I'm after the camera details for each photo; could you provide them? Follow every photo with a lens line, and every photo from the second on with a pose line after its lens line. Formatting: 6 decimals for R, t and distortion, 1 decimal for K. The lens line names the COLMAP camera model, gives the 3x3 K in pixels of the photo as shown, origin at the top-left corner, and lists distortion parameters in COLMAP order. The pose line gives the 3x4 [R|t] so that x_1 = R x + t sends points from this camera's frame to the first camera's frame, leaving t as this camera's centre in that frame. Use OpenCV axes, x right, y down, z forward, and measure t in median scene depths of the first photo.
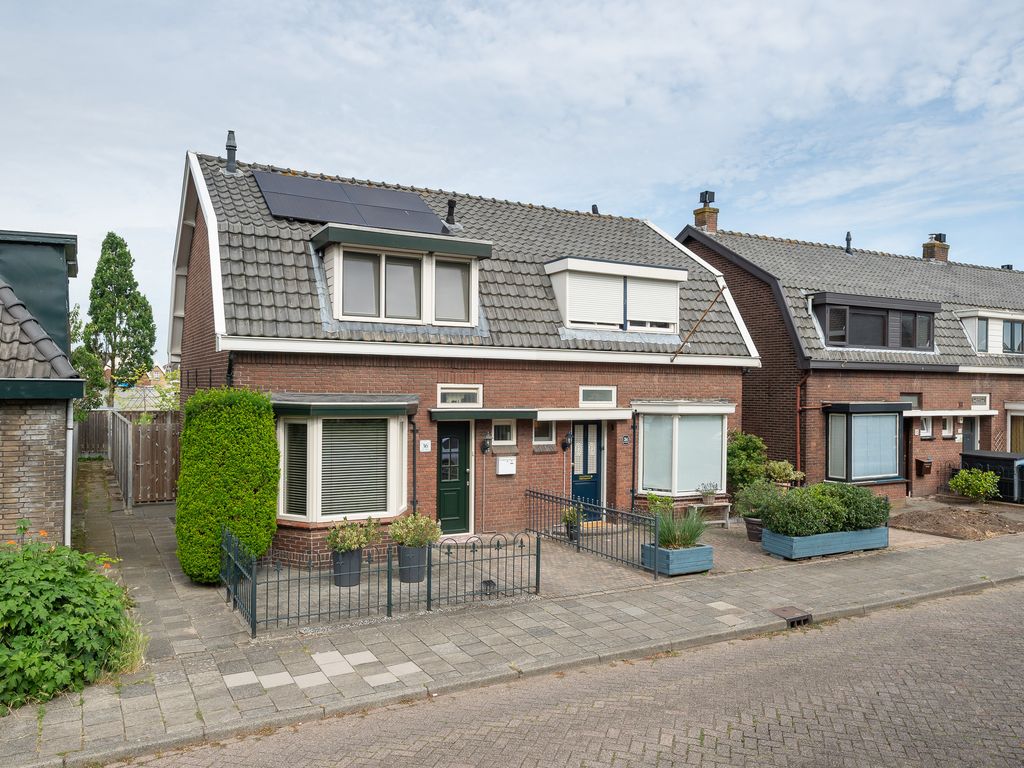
lens RADIAL K [[721.7, 0, 491.0], [0, 721.7, 386.8], [0, 0, 1]] dist [0.012018, 0.001421]
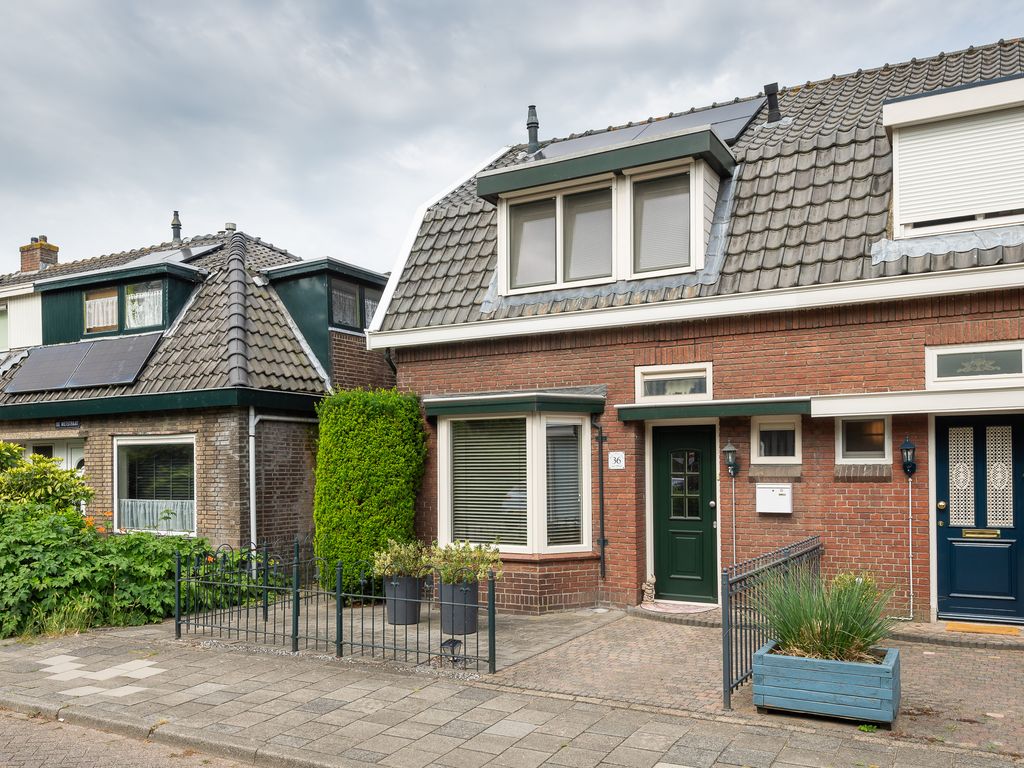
lens RADIAL K [[835.0, 0, 510.8], [0, 835.0, 462.5], [0, 0, 1]] dist [0.018556, 0.001054]
pose [[0.560671, -0.020506, -0.827785, 0.482764], [0.017929, 0.999760, -0.012623, 0.088474], [0.827844, -0.007764, 0.560904, 0.461525]]
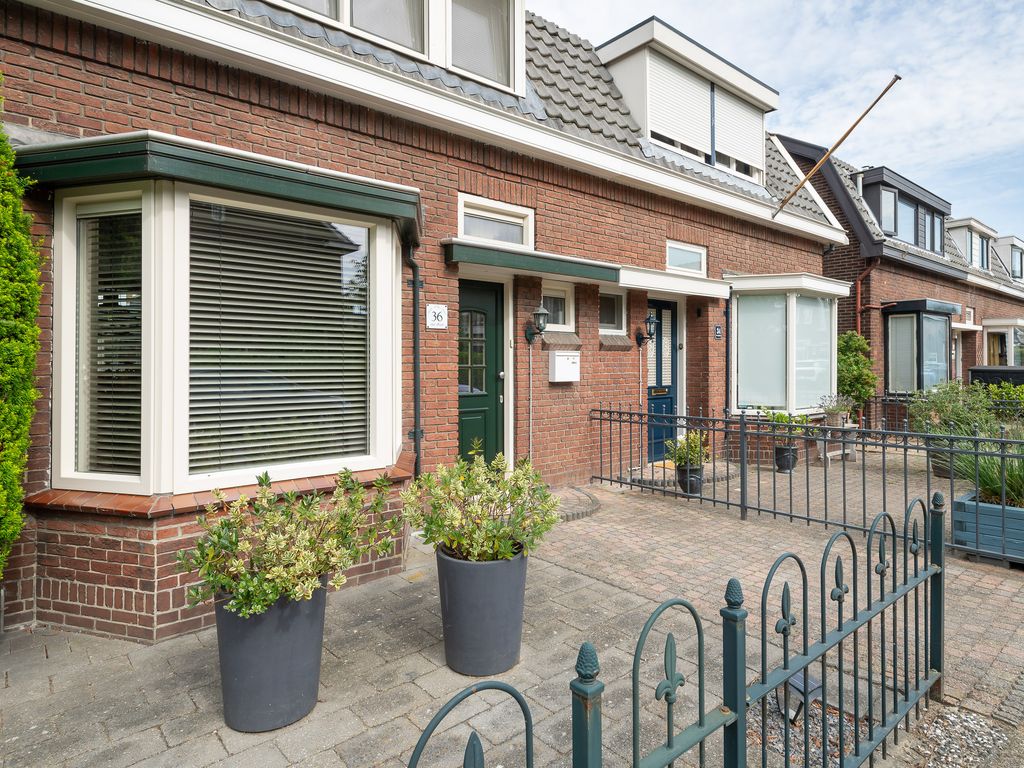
lens RADIAL K [[585.4, 0, 508.3], [0, 585.4, 356.1], [0, 0, 1]] dist [-0.000120, -0.000809]
pose [[0.978672, -0.009634, 0.205202, -0.119986], [0.009649, 0.999953, 0.000927, 0.104281], [-0.205201, 0.001073, 0.978719, 0.586470]]
